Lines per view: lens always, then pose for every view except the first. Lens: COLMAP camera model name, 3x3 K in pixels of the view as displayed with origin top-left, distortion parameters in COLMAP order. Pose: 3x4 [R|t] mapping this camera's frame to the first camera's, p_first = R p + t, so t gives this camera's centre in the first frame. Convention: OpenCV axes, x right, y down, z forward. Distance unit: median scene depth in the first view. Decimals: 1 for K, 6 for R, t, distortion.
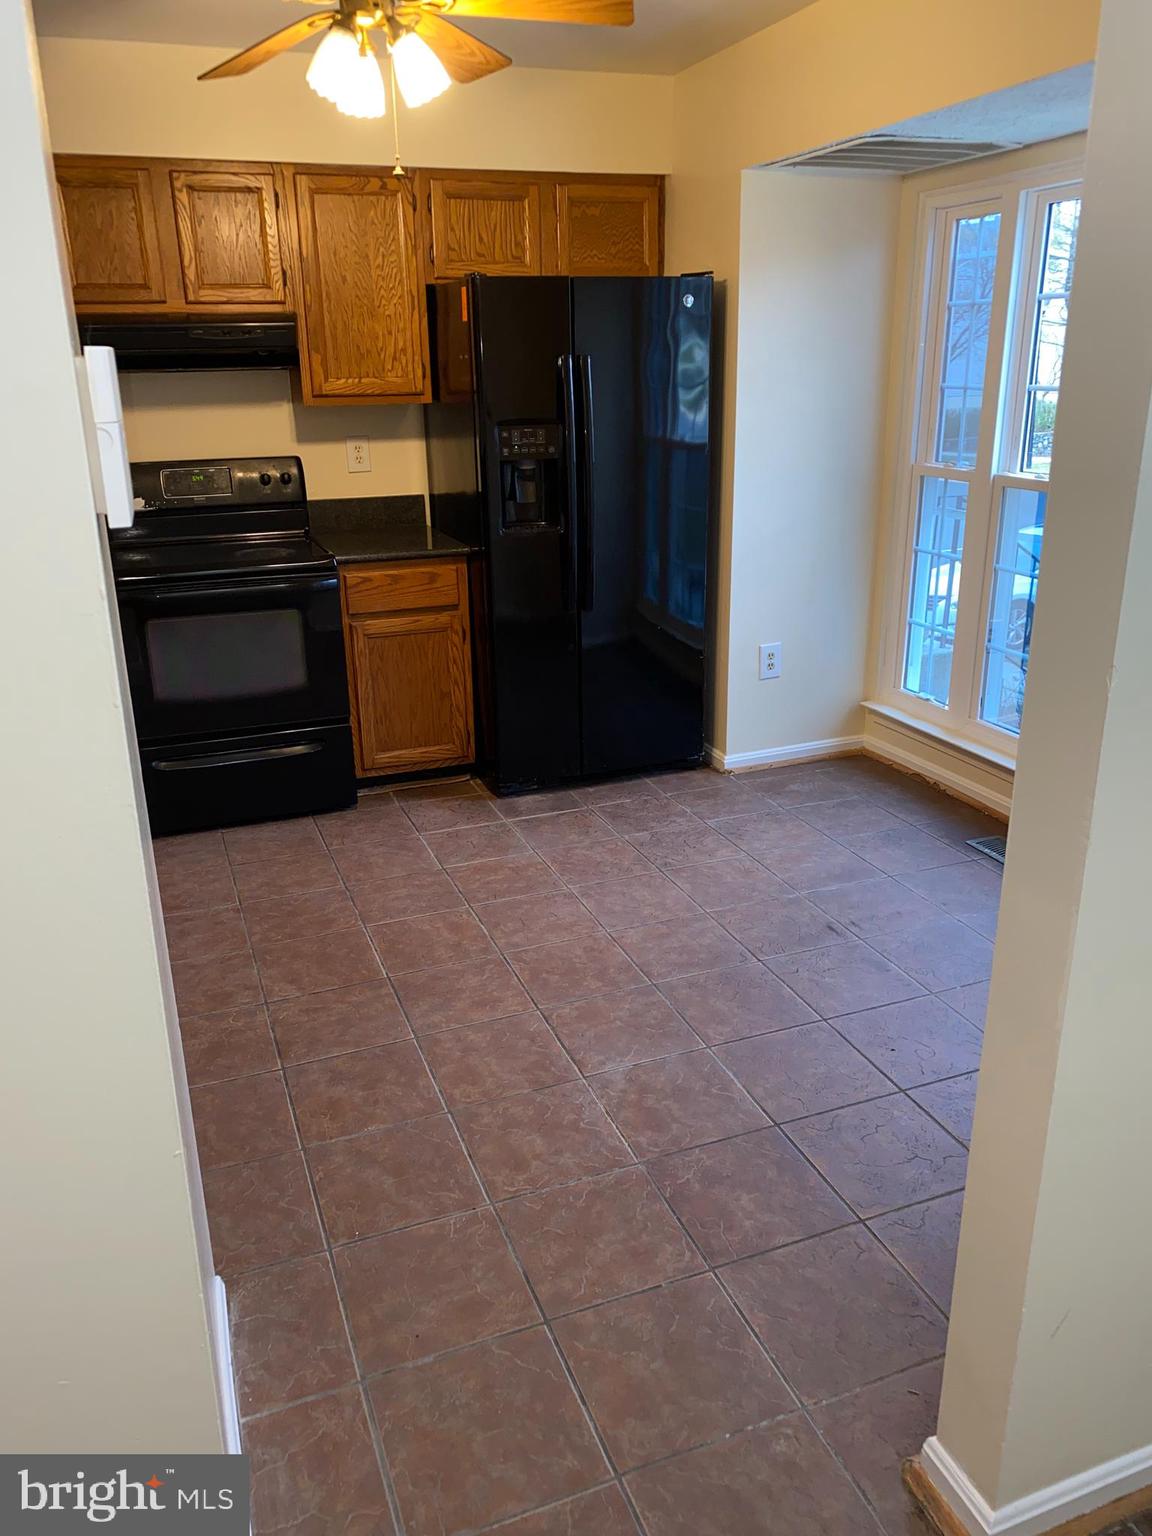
lens RADIAL K [[1195.1, 0, 587.1], [0, 1195.1, 761.4], [0, 0, 1]] dist [0.033284, -0.051023]
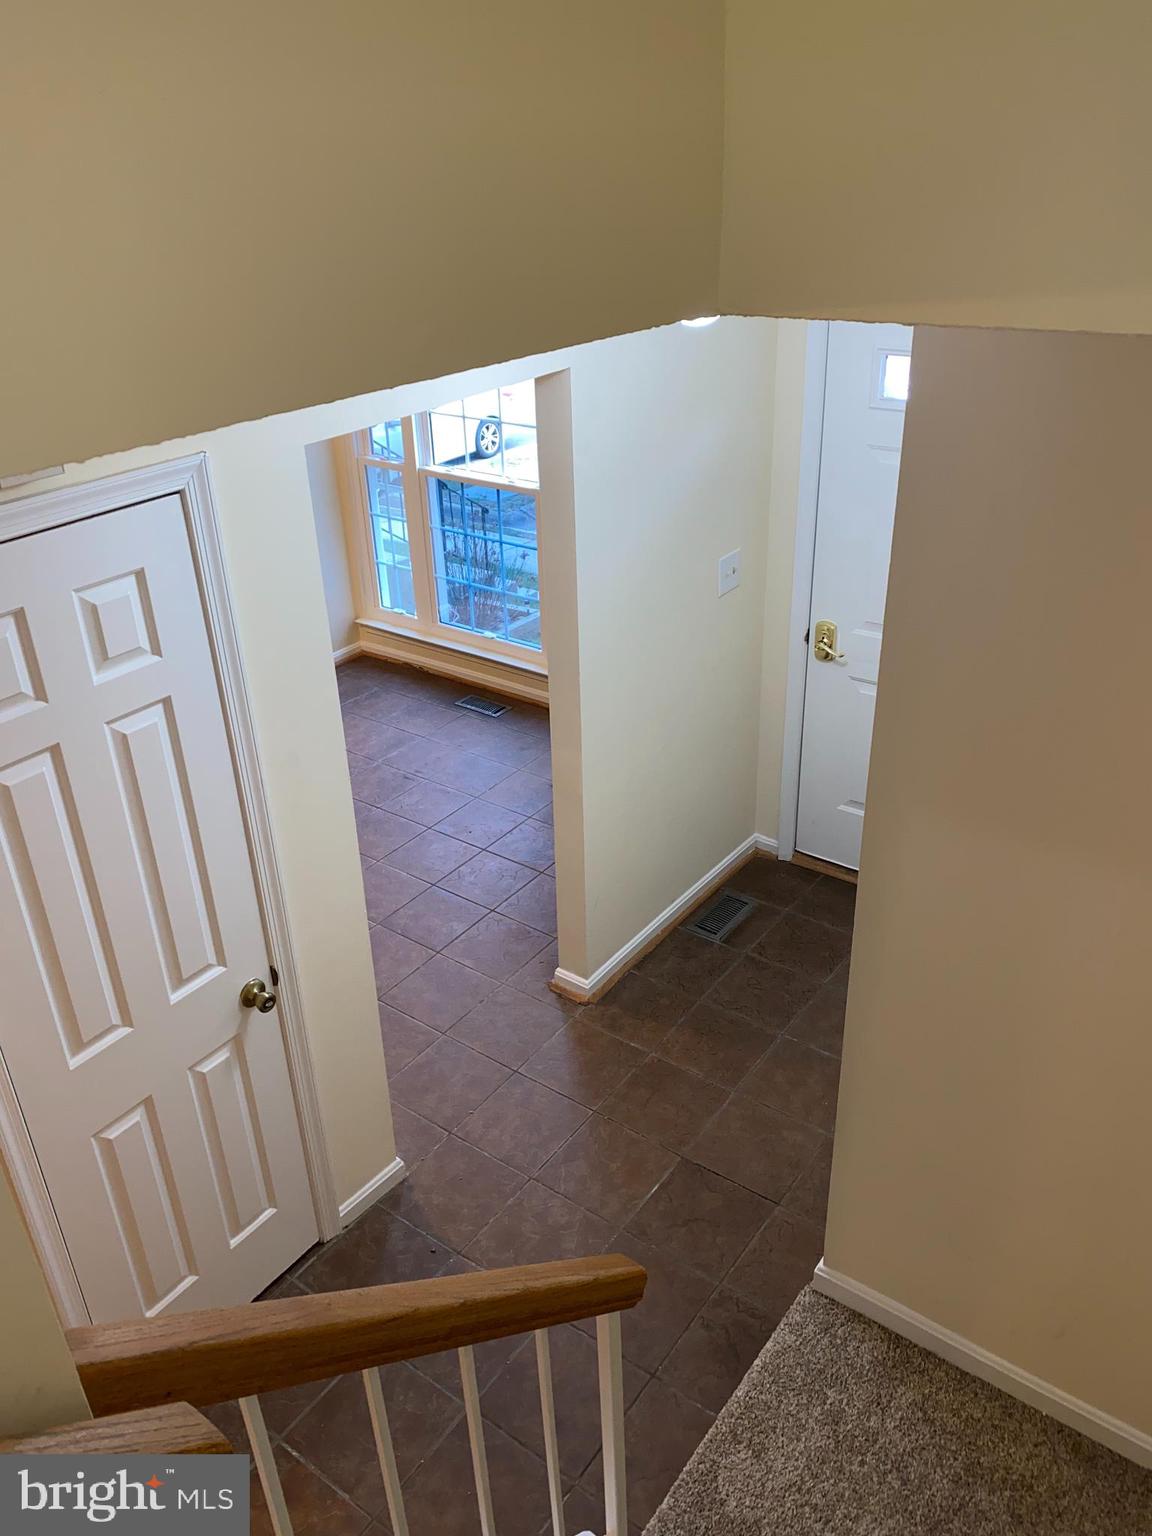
lens RADIAL K [[1195.1, 0, 588.3], [0, 1195.1, 776.5], [0, 0, 1]] dist [0.033284, -0.051023]
pose [[0.844860, -0.265237, 0.464608, -0.292220], [0.186339, 0.959959, 0.209178, -0.134741], [-0.501487, -0.090151, 0.860455, -0.467841]]
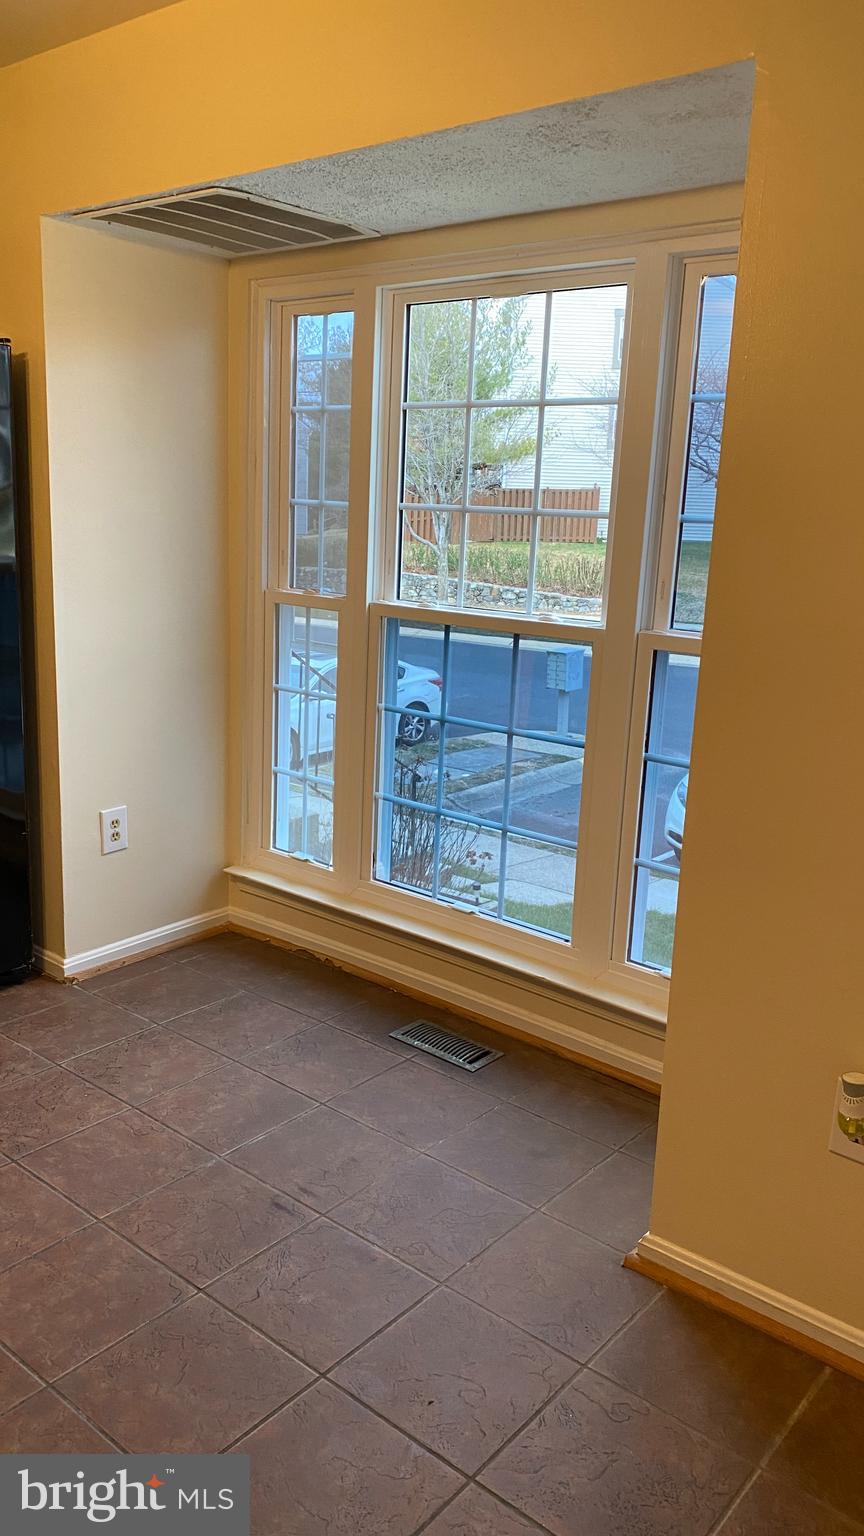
lens RADIAL K [[1187.8, 0, 431.2], [0, 1187.8, 753.3], [0, 0, 1]] dist [0.066433, -0.069819]
pose [[0.876254, -0.054429, 0.478766, -0.040680], [0.105206, 0.991239, -0.079860, -0.053657], [-0.470224, 0.120347, 0.874303, 0.225106]]
